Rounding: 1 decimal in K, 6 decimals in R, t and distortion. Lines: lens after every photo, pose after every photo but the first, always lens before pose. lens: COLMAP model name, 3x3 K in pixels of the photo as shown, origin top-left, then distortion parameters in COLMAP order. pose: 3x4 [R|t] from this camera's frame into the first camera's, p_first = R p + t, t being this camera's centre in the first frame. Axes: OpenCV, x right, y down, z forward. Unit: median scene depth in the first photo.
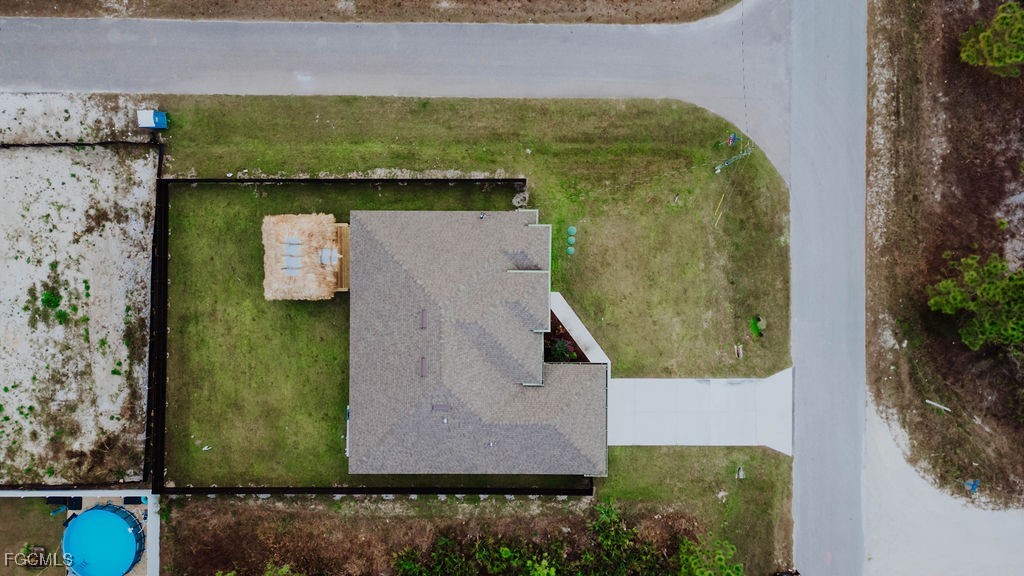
lens RADIAL K [[708.1, 0, 512.0], [0, 708.1, 288.0], [0, 0, 1]] dist [0.047677, -0.047370]
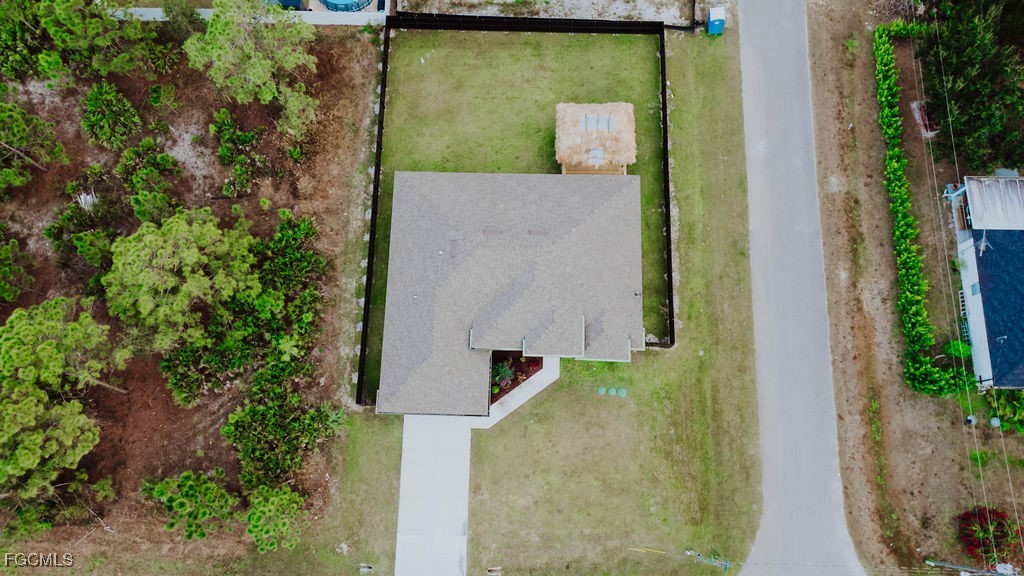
lens RADIAL K [[708.1, 0, 512.0], [0, 708.1, 288.0], [0, 0, 1]] dist [0.047677, -0.047370]
pose [[-0.023549, 0.971245, -0.236914, 0.178374], [-0.999424, -0.017077, 0.029332, 0.045128], [0.024443, 0.237468, 0.971088, 0.002561]]
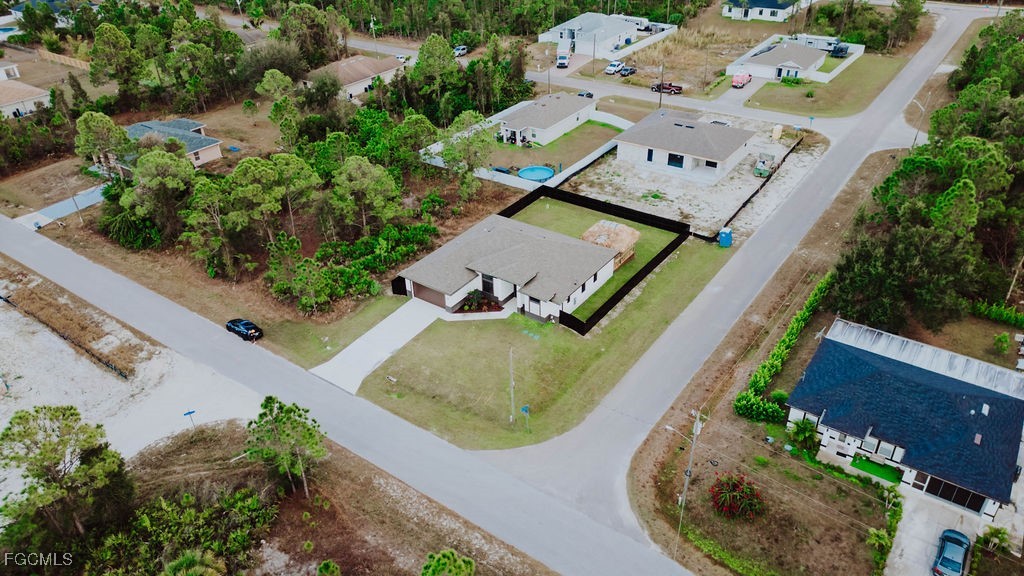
lens RADIAL K [[708.1, 0, 512.0], [0, 708.1, 288.0], [0, 0, 1]] dist [0.047677, -0.047370]
pose [[-0.575973, 0.466267, -0.671454, 0.995204], [-0.816486, -0.287863, 0.500485, -0.705332], [0.040073, 0.836499, 0.546502, 0.146144]]
